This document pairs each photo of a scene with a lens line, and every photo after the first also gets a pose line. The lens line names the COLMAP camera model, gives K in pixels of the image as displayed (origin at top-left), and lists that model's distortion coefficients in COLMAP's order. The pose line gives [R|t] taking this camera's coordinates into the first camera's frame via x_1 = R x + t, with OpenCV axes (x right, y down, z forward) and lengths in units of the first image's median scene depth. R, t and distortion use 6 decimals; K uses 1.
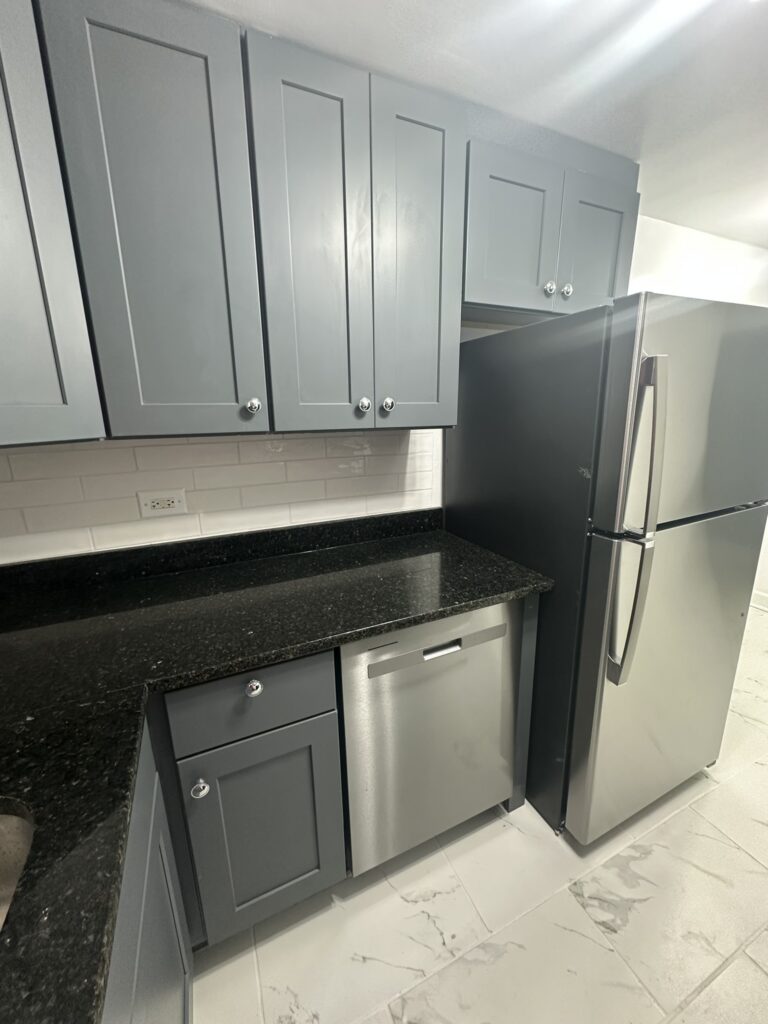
lens RADIAL K [[405.9, 0, 383.8], [0, 405.9, 515.5], [0, 0, 1]] dist [-0.002077, -0.000208]
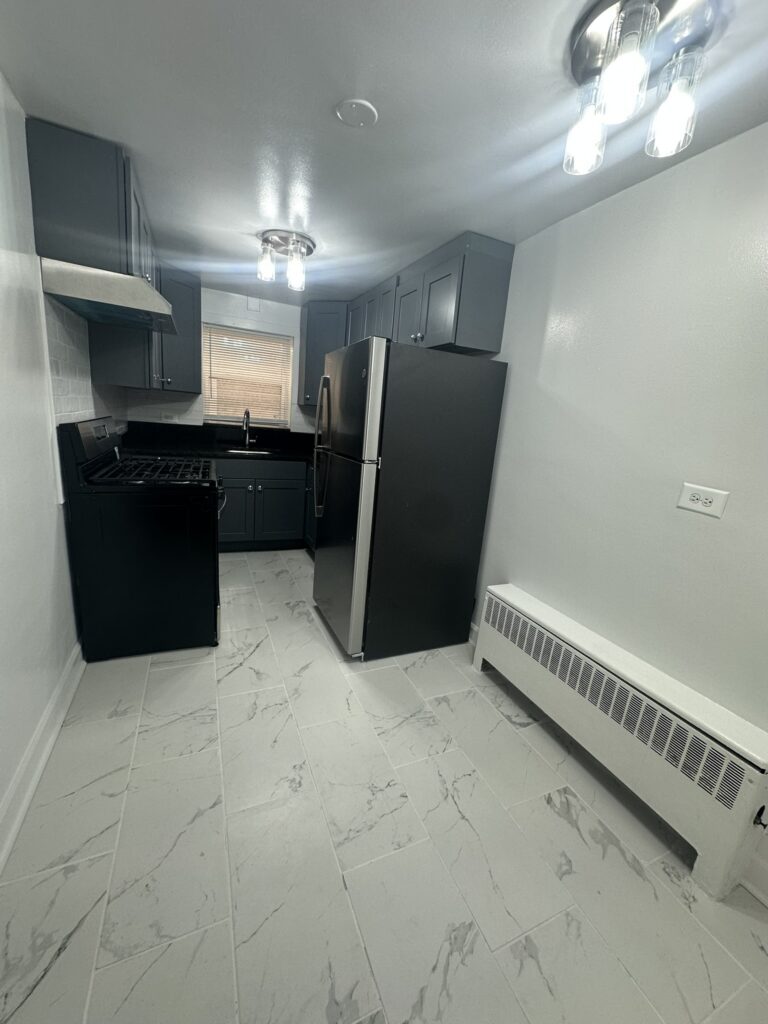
lens RADIAL K [[405.9, 0, 382.0], [0, 405.9, 513.3], [0, 0, 1]] dist [-0.002077, -0.000208]
pose [[-0.014048, 0.250104, -0.968117, 2.659643], [-0.336975, 0.910389, 0.240080, -0.264211], [0.941409, 0.329604, 0.071490, 1.116834]]
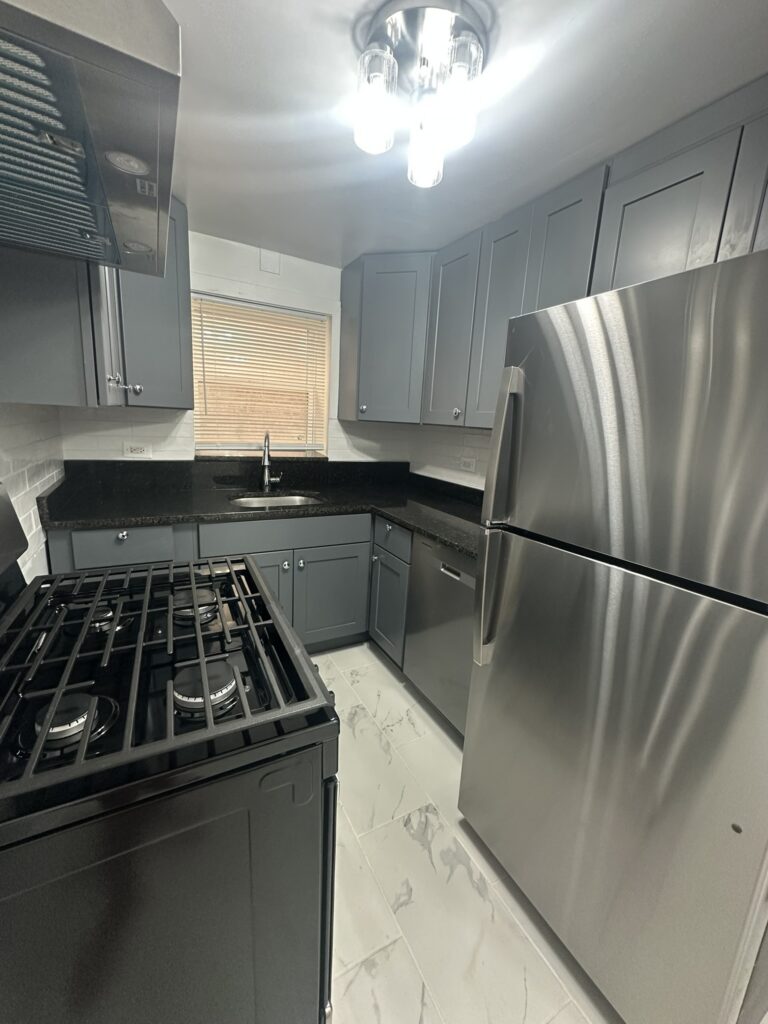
lens RADIAL K [[405.9, 0, 382.2], [0, 405.9, 515.5], [0, 0, 1]] dist [-0.002077, -0.000208]
pose [[0.068948, 0.250197, -0.965737, 1.441976], [-0.306923, 0.926408, 0.218095, -0.109636], [0.949233, 0.281370, 0.140665, 0.453313]]
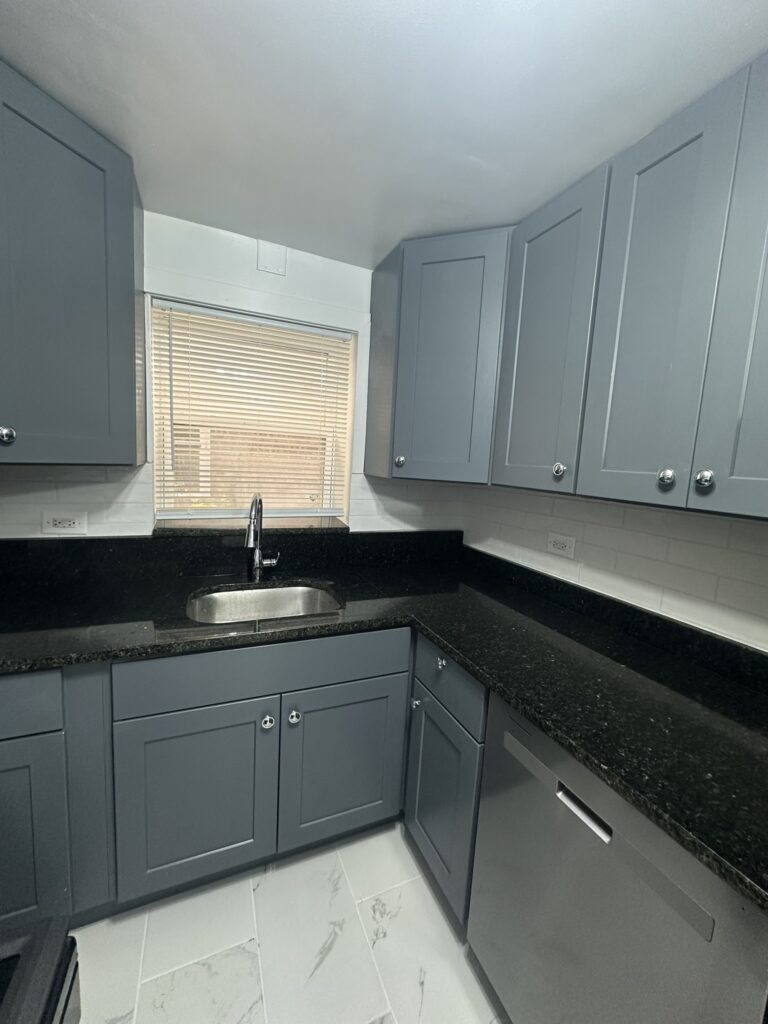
lens RADIAL K [[405.9, 0, 383.8], [0, 405.9, 514.6], [0, 0, 1]] dist [-0.002077, -0.000208]
pose [[-0.014068, 0.148600, -0.988797, 0.722500], [-0.304545, 0.941274, 0.145791, -0.145052], [0.952394, 0.303184, 0.032013, 0.457341]]
